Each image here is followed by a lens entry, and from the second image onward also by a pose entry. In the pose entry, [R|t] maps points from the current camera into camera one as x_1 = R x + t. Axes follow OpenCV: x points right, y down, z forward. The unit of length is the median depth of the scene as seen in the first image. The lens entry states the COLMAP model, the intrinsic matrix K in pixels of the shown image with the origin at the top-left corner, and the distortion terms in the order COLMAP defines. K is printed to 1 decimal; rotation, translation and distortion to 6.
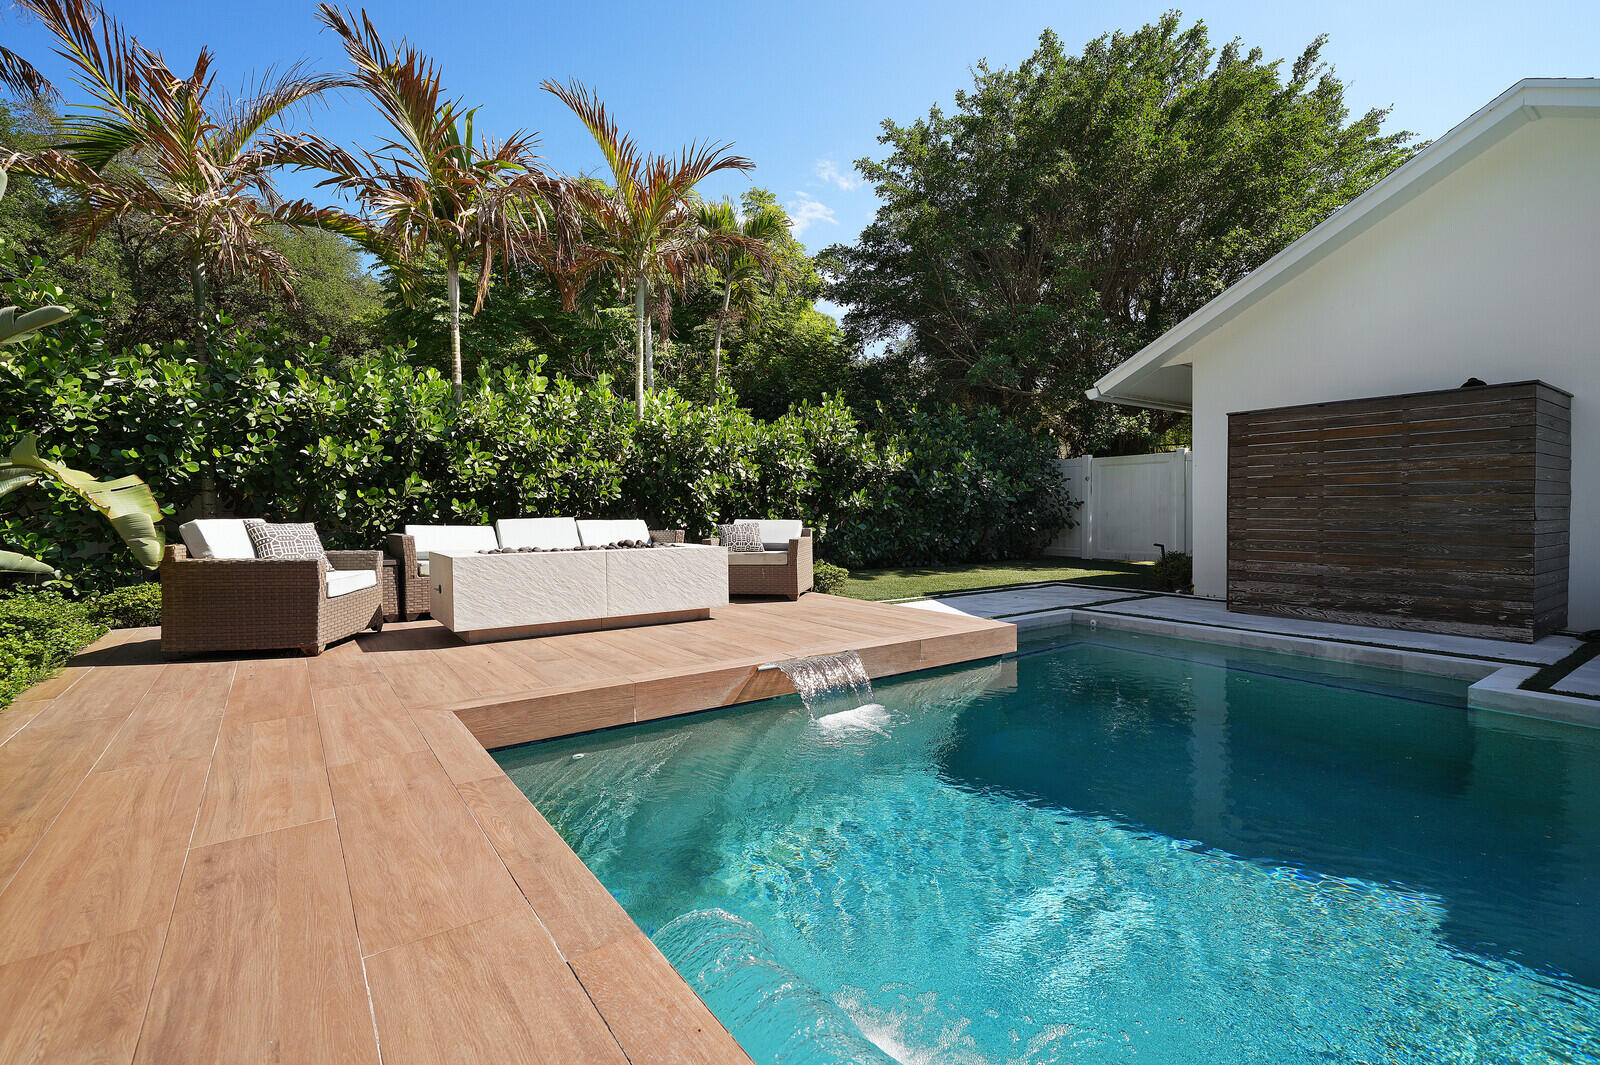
lens RADIAL K [[719.8, 0, 800.1], [0, 719.8, 531.5], [0, 0, 1]] dist [-0.003624, 0.000195]
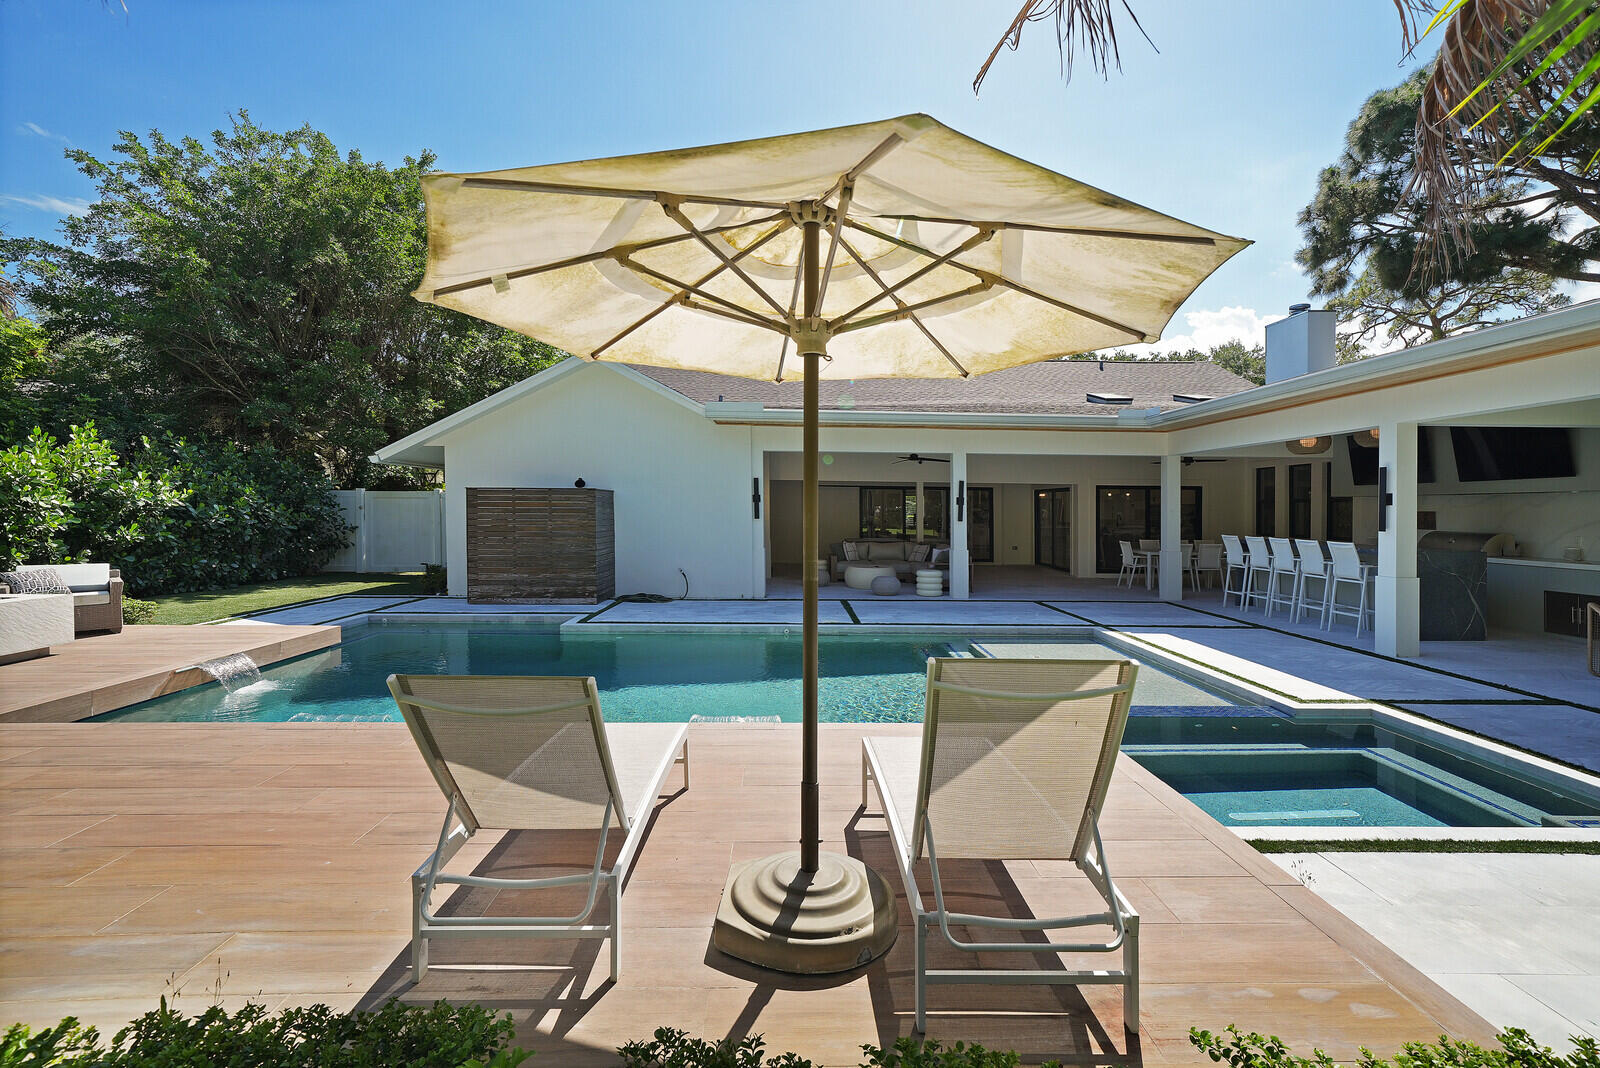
lens RADIAL K [[691.1, 0, 798.8], [0, 691.1, 527.5], [0, 0, 1]] dist [0.007832, 0.002467]
pose [[0.564743, -0.011083, 0.825192, -0.261266], [0.015530, 0.999875, 0.002801, -0.052234], [-0.825121, 0.011234, 0.564845, -0.478840]]
